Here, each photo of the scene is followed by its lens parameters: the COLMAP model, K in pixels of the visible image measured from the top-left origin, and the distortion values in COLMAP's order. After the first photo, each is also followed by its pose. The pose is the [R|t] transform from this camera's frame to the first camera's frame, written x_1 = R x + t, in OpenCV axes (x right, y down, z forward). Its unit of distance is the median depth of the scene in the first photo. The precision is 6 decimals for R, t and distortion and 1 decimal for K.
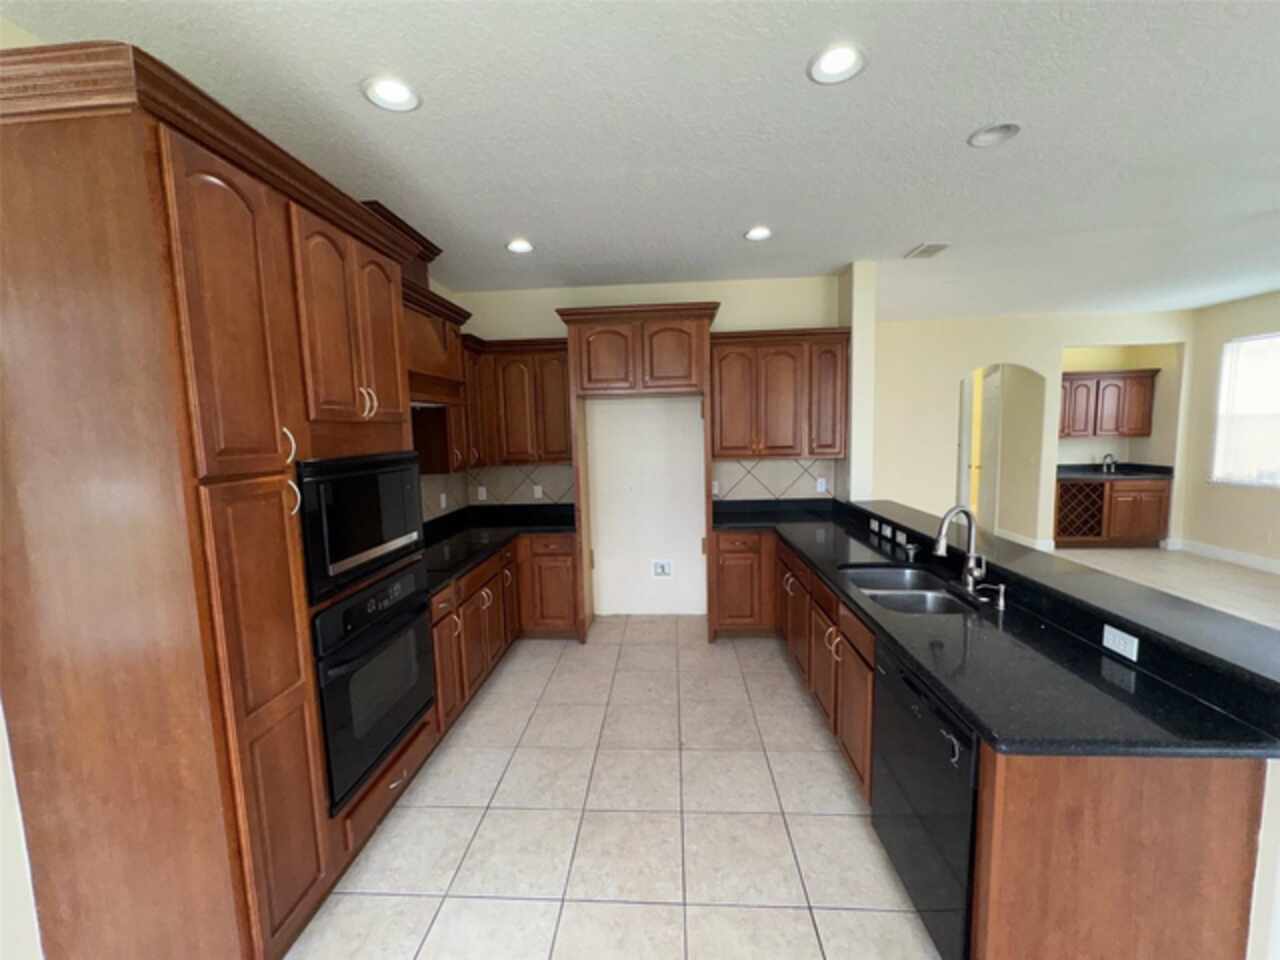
lens RADIAL K [[516.0, 0, 640.0], [0, 516.0, 480.0], [0, 0, 1]] dist [-0.000498, -0.000215]
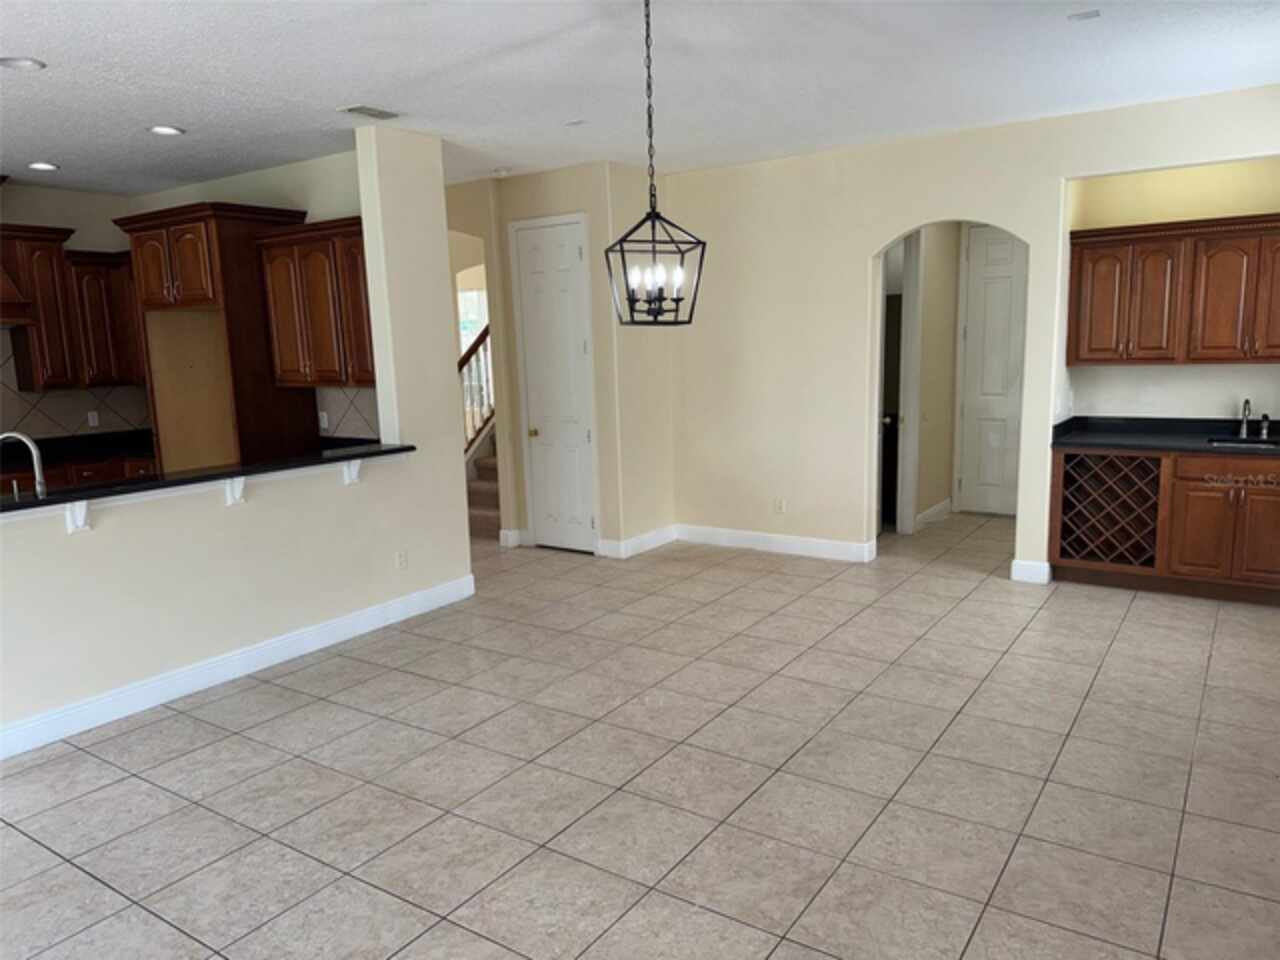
lens RADIAL K [[910.1, 0, 640.0], [0, 910.1, 480.0], [0, 0, 1]] dist [0.168875, -0.267605]
pose [[0.868768, 0.078606, -0.488940, 0.905611], [-0.038337, 0.995034, 0.091852, -0.035609], [0.493733, -0.061054, 0.867468, -0.001894]]
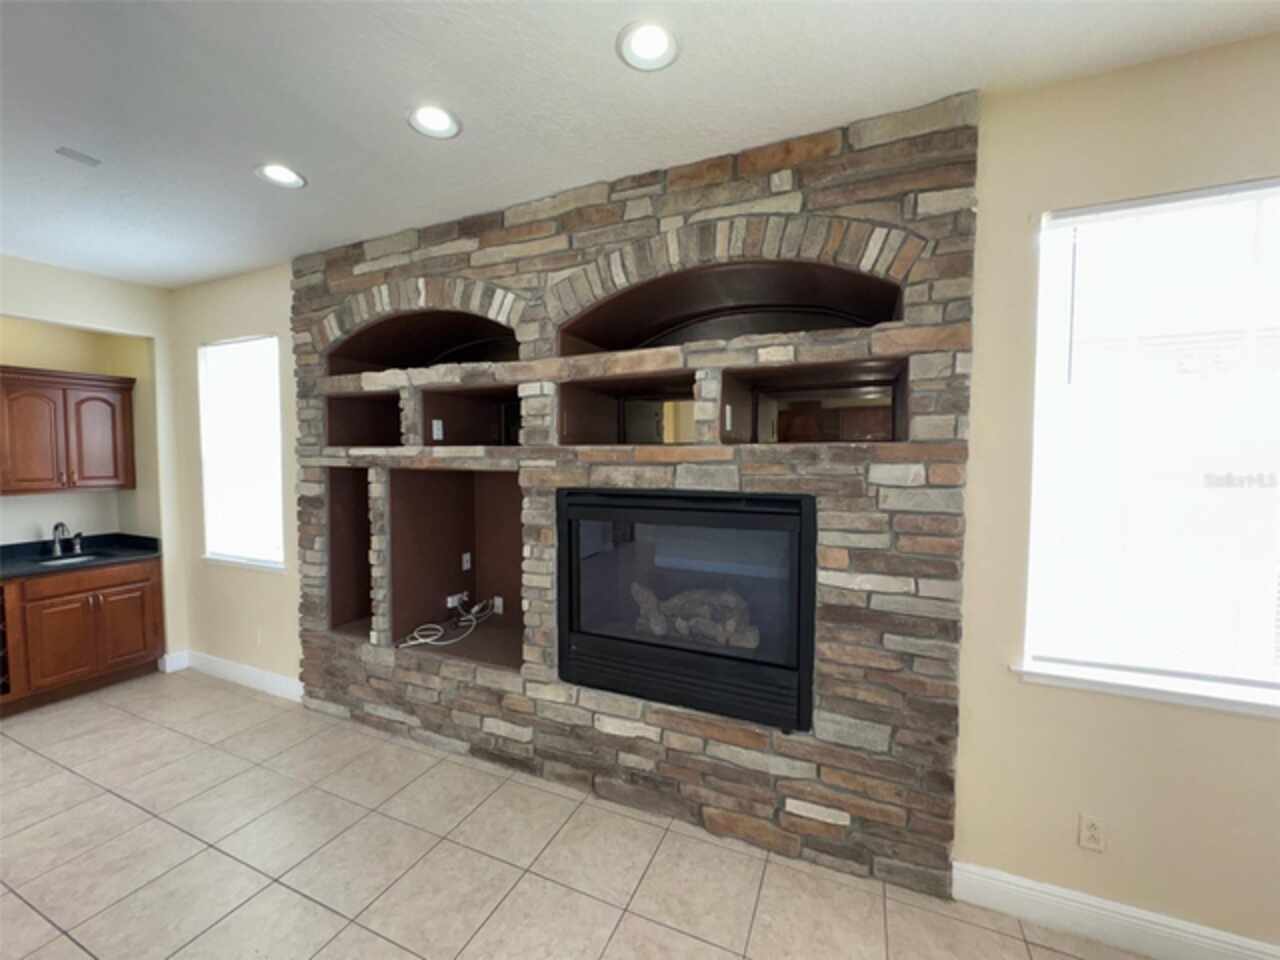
lens RADIAL K [[516.0, 0, 640.0], [0, 516.0, 480.0], [0, 0, 1]] dist [-0.000498, -0.000215]
pose [[0.333897, -0.026502, 0.942237, 0.637675], [0.081050, 0.996710, -0.000687, -0.047282], [-0.939119, 0.076597, 0.334946, 0.245128]]
